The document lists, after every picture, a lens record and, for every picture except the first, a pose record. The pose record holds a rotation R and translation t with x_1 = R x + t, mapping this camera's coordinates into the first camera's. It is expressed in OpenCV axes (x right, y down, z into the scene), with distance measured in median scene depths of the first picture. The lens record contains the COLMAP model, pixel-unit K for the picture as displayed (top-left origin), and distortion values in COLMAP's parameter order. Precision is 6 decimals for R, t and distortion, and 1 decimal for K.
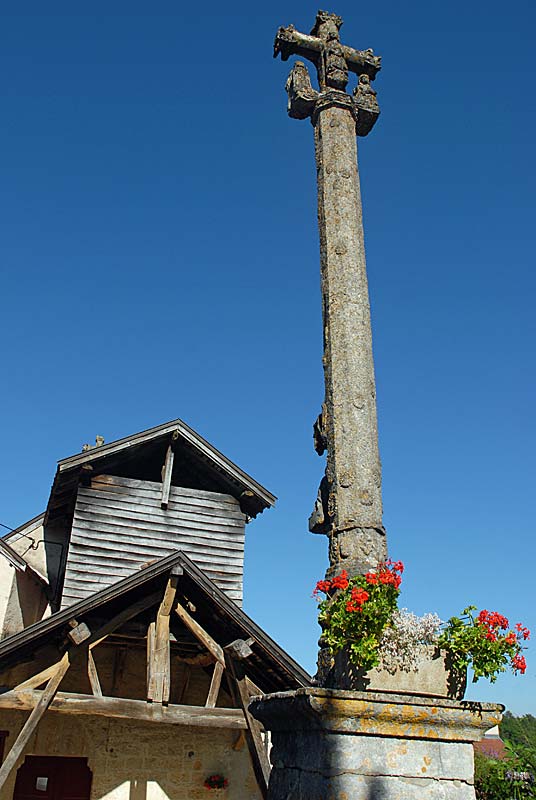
lens RADIAL K [[694.2, 0, 268.0], [0, 694.2, 400.0], [0, 0, 1]] dist [-0.210188, 0.214277]
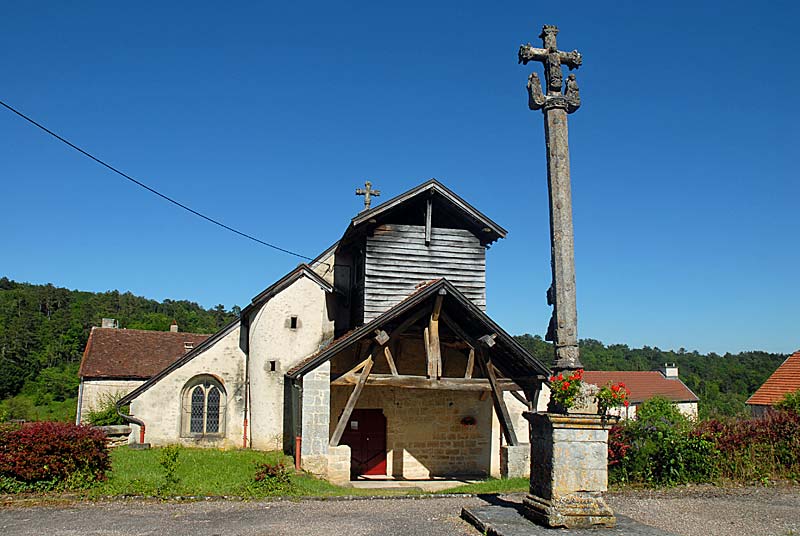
lens RADIAL K [[694.2, 0, 400.0], [0, 694.2, 268.0], [0, 0, 1]] dist [-0.210188, 0.214277]
pose [[0.993149, -0.033795, -0.111864, -0.052316], [0.068170, 0.945057, 0.319720, -0.267042], [0.094913, -0.325155, 0.940886, -0.374696]]
